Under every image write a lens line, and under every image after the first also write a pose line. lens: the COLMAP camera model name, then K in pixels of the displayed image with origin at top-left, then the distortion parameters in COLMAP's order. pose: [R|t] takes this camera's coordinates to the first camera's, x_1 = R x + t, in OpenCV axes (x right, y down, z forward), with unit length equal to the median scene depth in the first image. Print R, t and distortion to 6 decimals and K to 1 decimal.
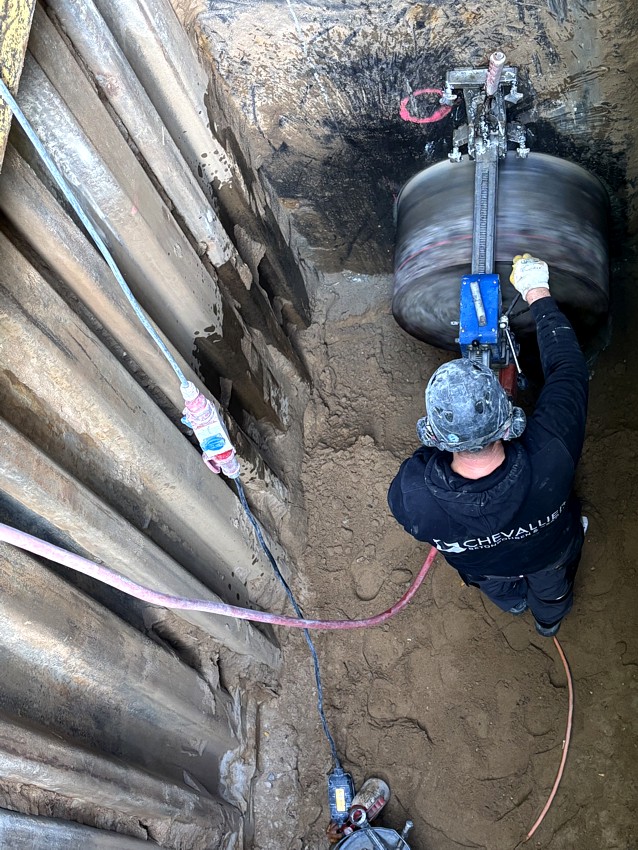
lens RADIAL K [[1258.3, 0, 318.7], [0, 1258.3, 424.7], [0, 0, 1]] dist [-0.033595, 0.000000]
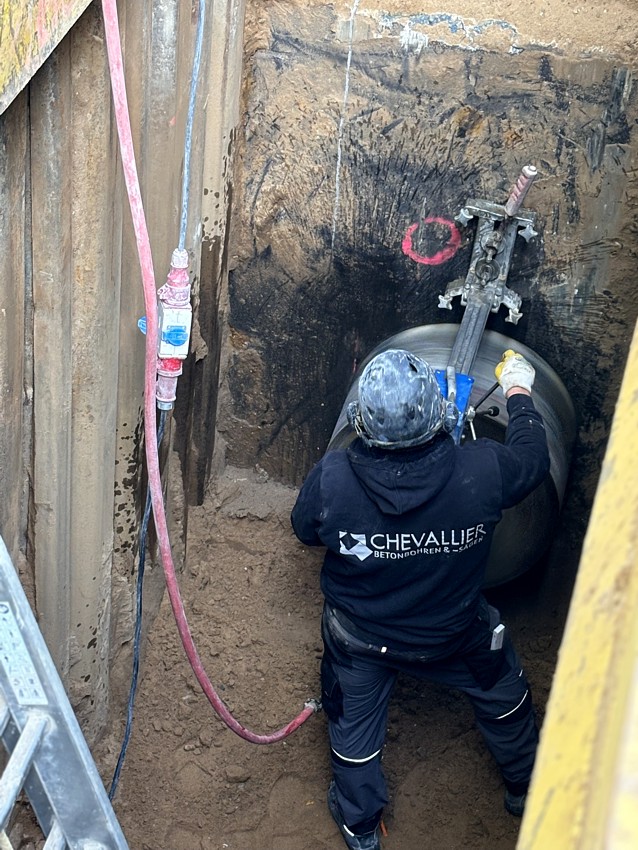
lens RADIAL K [[1941.7, 0, 319.0], [0, 1941.7, 425.3], [0, 0, 1]] dist [0.092349, 0.000000]
pose [[0.936605, 0.346805, 0.049976, -0.022547], [-0.301612, 0.870574, -0.388755, 0.510486], [-0.178330, 0.349037, 0.919985, -0.332129]]
